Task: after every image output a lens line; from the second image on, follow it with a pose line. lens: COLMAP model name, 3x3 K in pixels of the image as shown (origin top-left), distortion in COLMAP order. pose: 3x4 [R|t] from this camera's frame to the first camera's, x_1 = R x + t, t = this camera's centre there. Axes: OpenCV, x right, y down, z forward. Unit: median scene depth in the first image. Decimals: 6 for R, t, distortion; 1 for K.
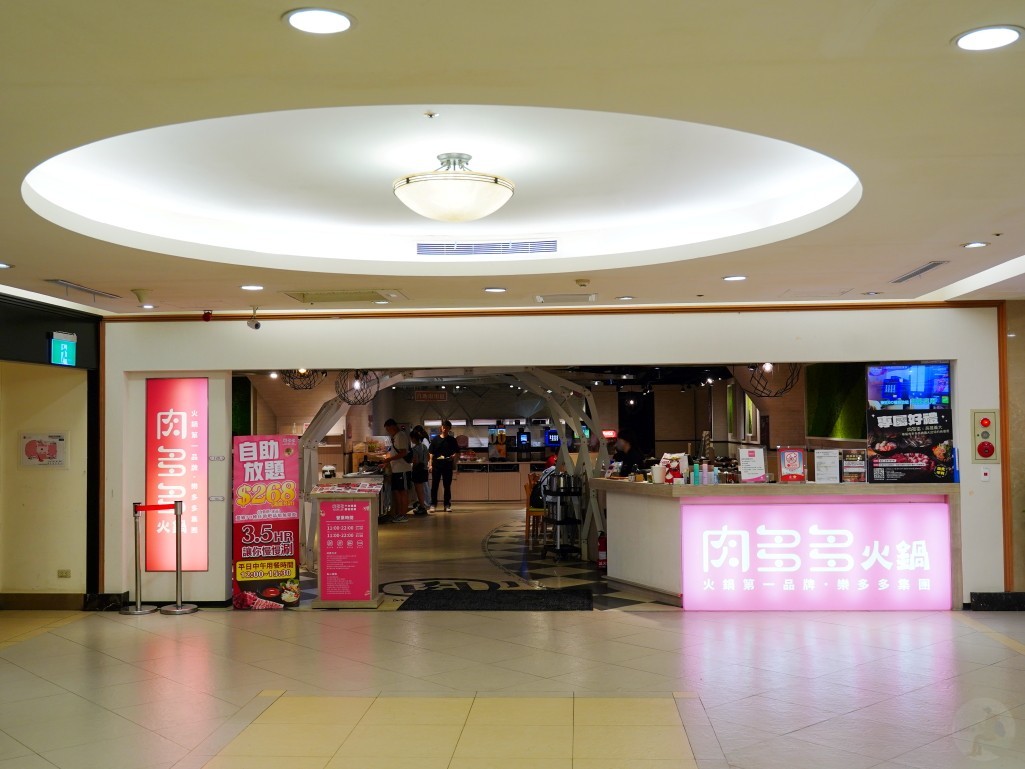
lens RADIAL K [[993.1, 0, 512.5], [0, 993.1, 384.5], [0, 0, 1]] dist [-0.000677, -0.000014]
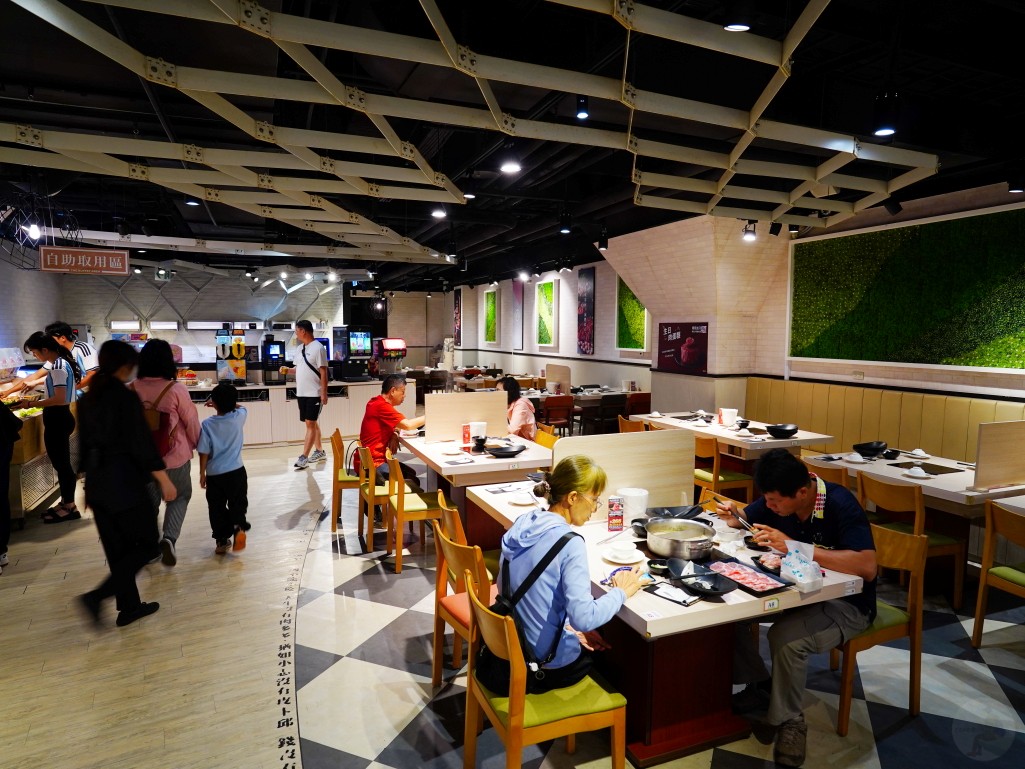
lens RADIAL K [[636.6, 0, 512.5], [0, 636.6, 384.5], [0, 0, 1]] dist [-0.026032, 0.000726]
pose [[0.903359, -0.020403, 0.428399, -0.026873], [-0.033080, 0.992578, 0.117028, 0.021357], [-0.427607, -0.119890, 0.895979, 0.533027]]
